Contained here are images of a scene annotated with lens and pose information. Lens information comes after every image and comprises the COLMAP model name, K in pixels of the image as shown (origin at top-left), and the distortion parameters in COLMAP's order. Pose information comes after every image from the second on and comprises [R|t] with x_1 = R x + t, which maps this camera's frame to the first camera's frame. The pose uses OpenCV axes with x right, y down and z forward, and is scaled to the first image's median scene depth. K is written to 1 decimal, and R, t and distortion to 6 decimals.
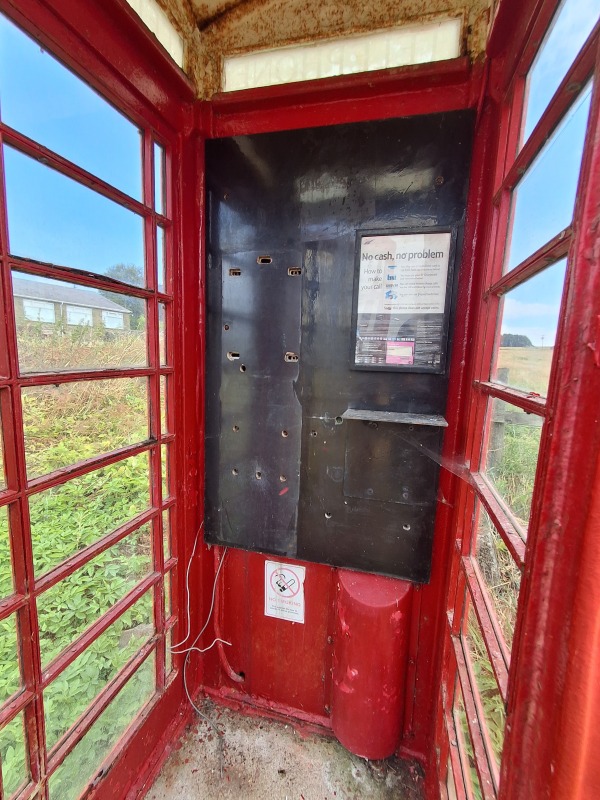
lens RADIAL K [[366.0, 0, 299.6], [0, 366.0, 402.3], [0, 0, 1]] dist [0.026459, -0.000295]
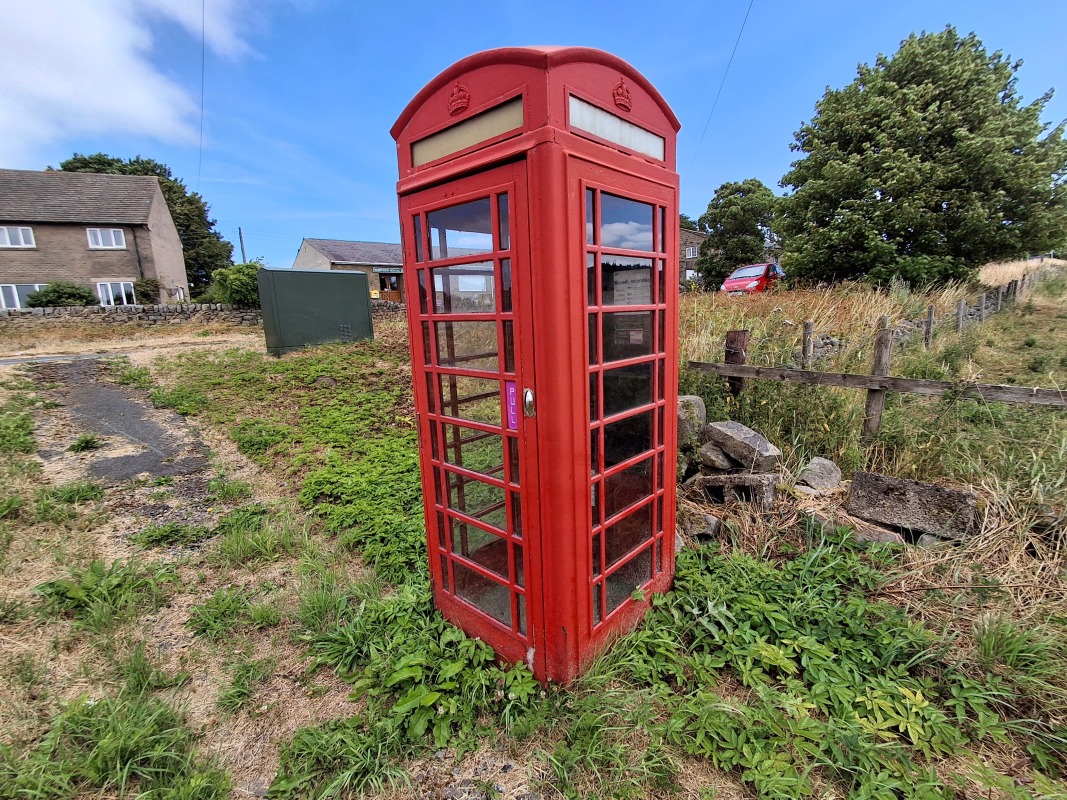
lens RADIAL K [[488.2, 0, 535.9], [0, 488.2, 388.2], [0, 0, 1]] dist [0.026459, -0.000295]
pose [[0.886686, 0.012682, -0.462198, 0.562992], [0.003868, 0.999385, 0.034842, 0.010007], [0.462356, -0.032682, 0.886092, -0.747267]]
